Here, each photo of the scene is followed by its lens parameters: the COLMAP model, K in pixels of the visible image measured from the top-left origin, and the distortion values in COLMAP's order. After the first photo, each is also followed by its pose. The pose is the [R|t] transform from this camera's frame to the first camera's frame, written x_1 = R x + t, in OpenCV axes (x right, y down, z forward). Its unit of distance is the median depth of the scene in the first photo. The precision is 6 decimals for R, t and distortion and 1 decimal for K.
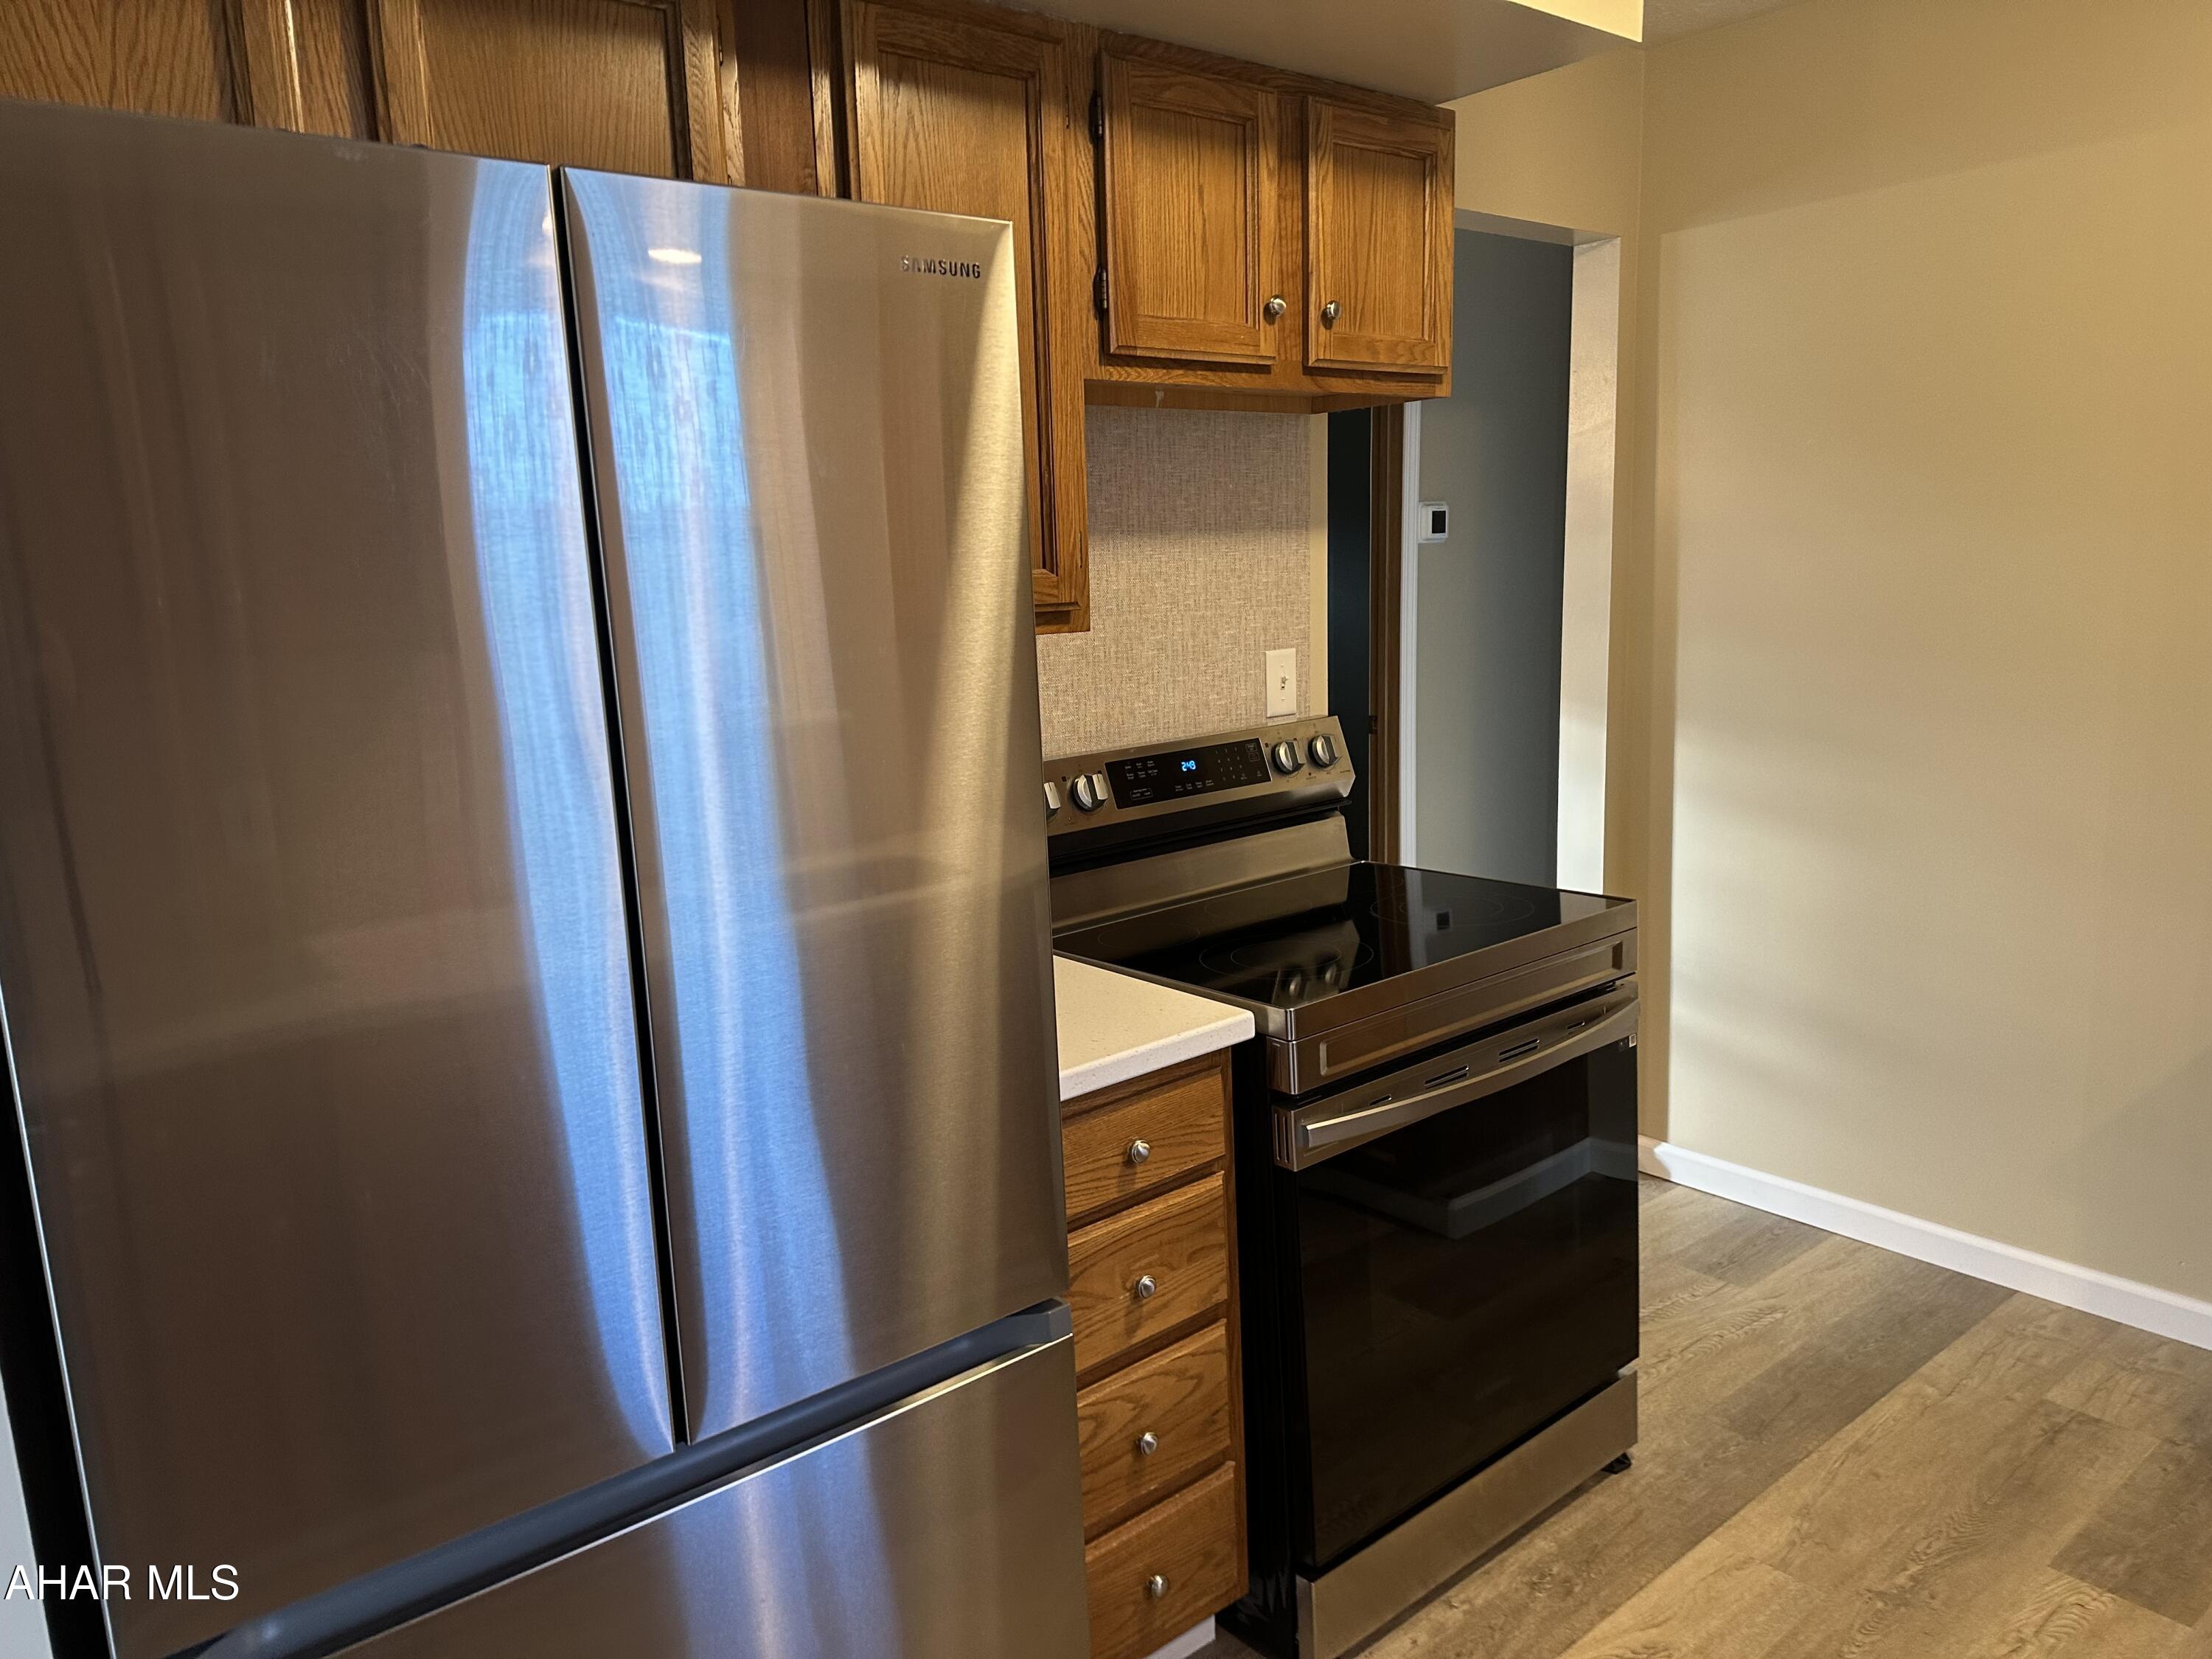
lens RADIAL K [[1540.0, 0, 1104.7], [0, 1540.0, 833.3], [0, 0, 1]] dist [0.032083, -0.045707]
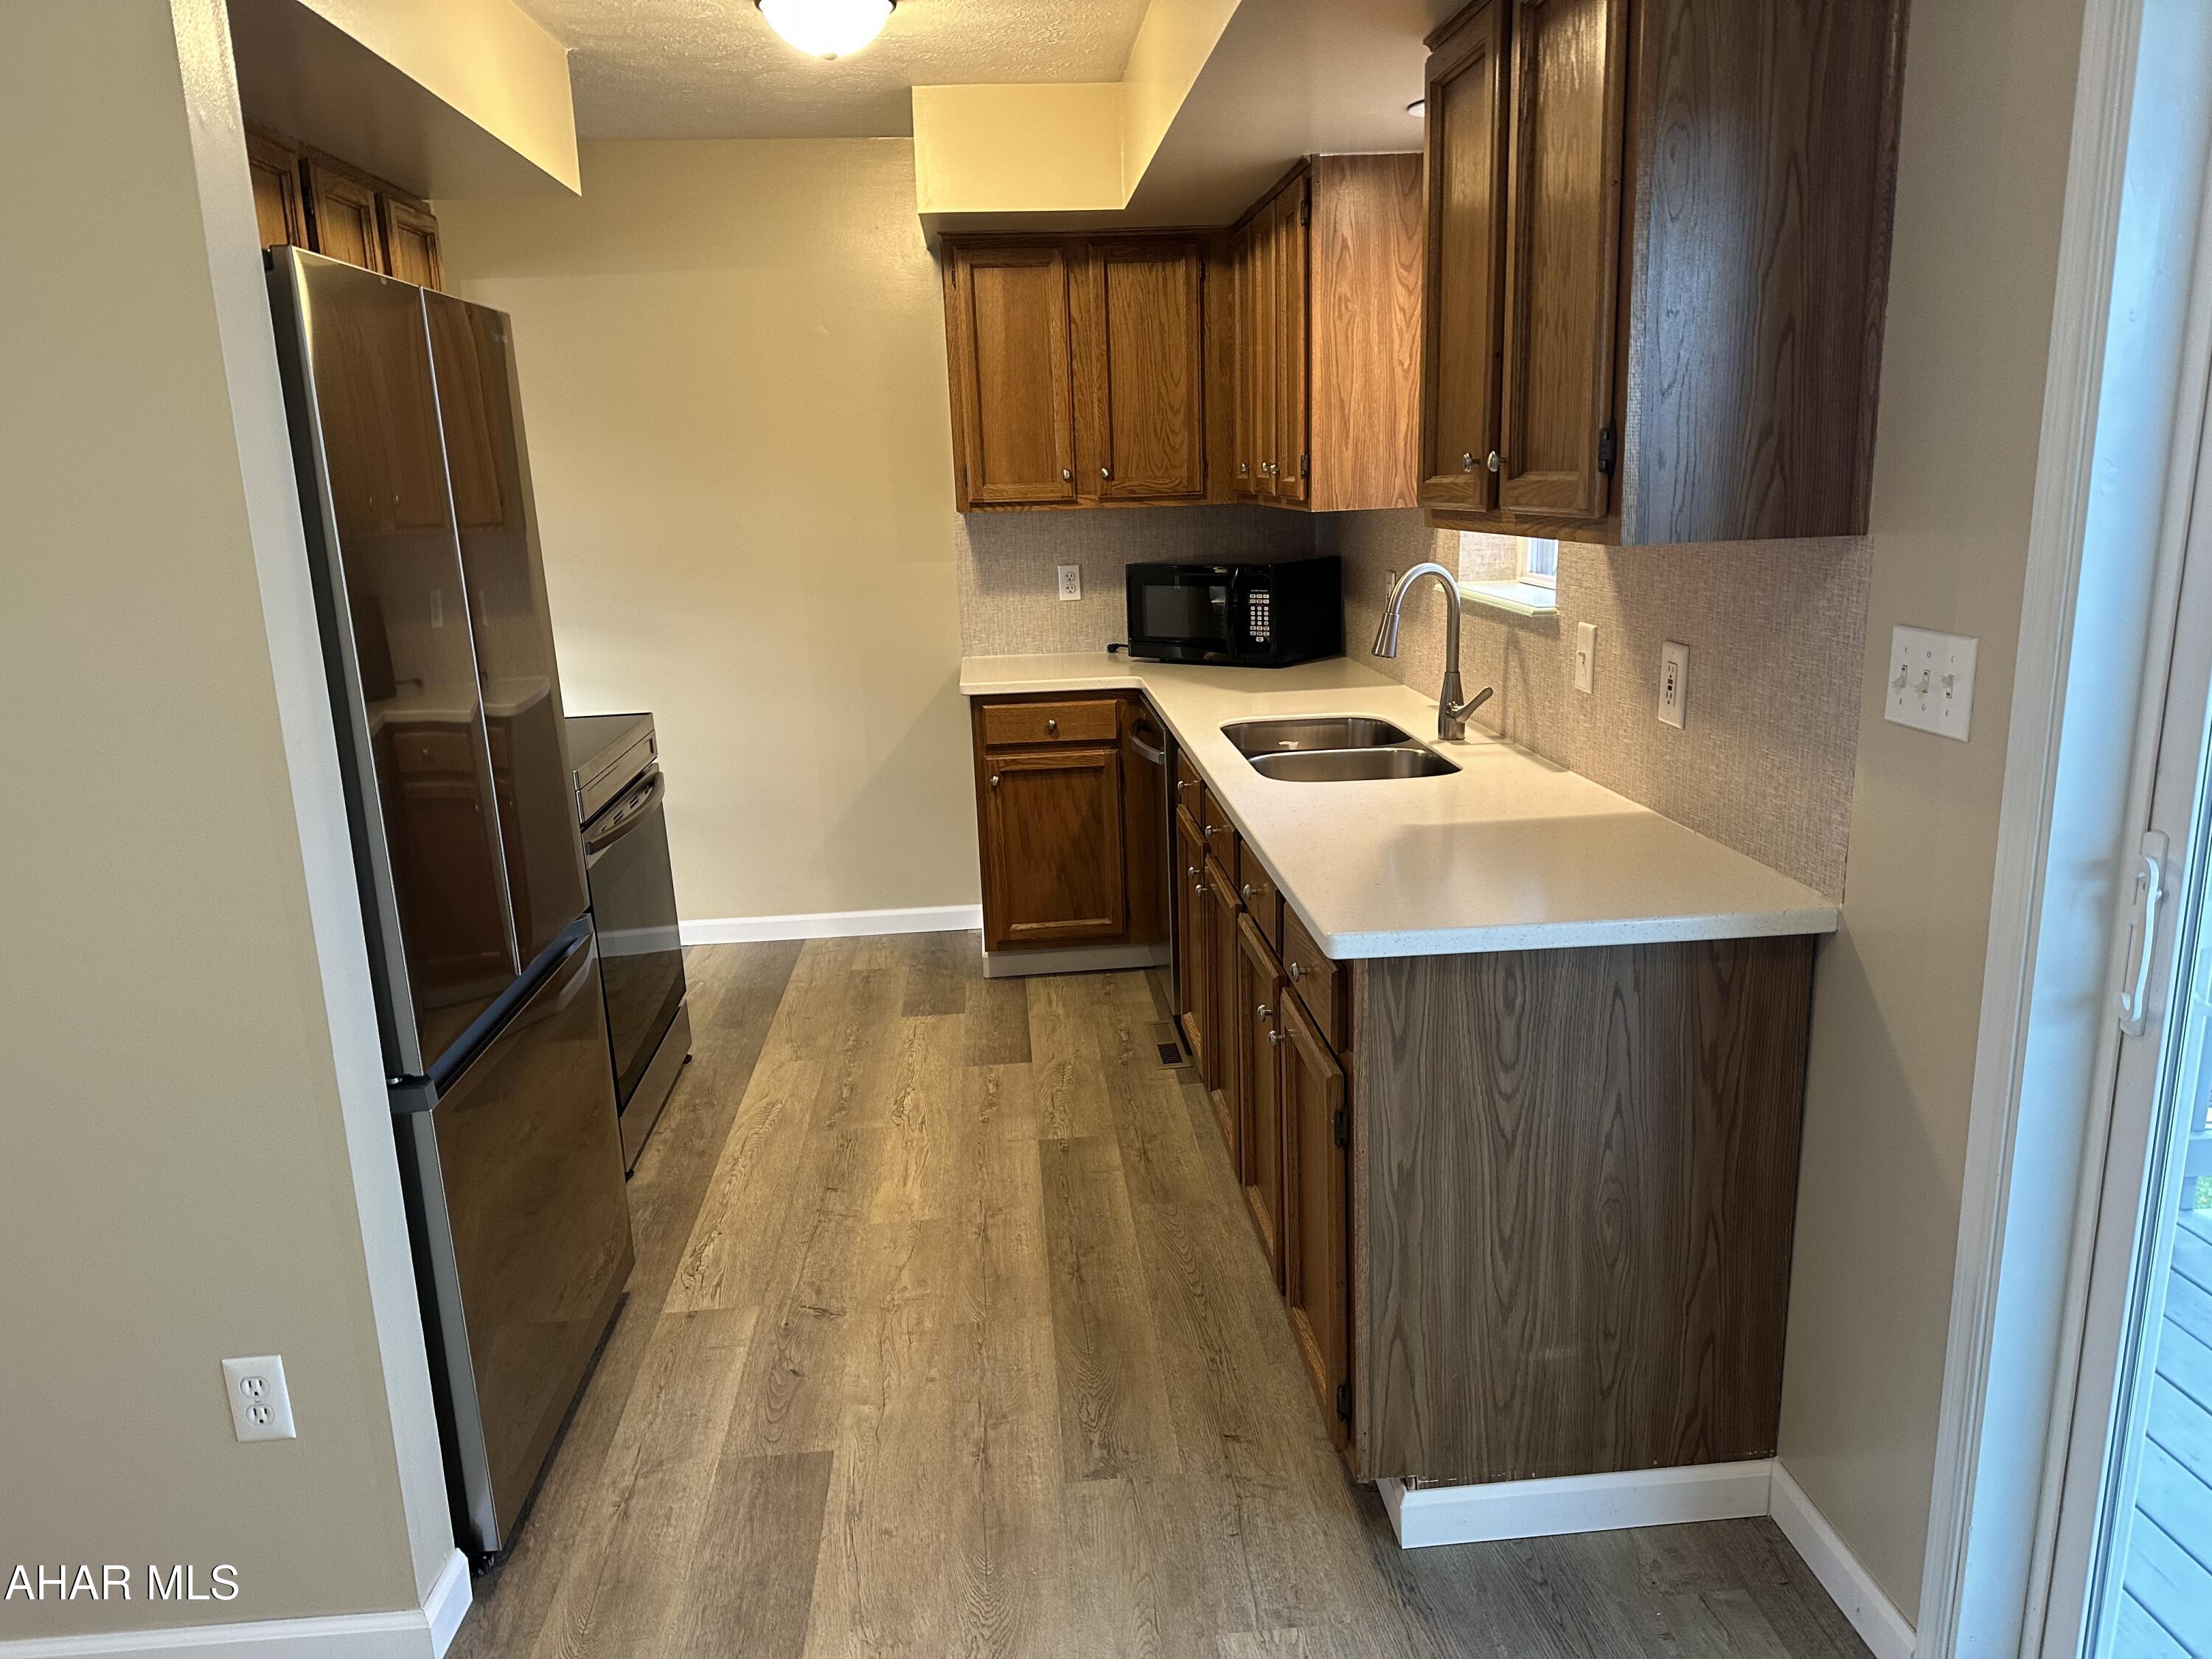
lens RADIAL K [[1540.0, 0, 1110.5], [0, 1540.0, 837.4], [0, 0, 1]] dist [0.032083, -0.045707]
pose [[0.573686, -0.171499, 0.800920, -0.738260], [0.157919, 0.982647, 0.097297, 0.092584], [-0.803708, 0.070663, 0.590814, -0.379319]]
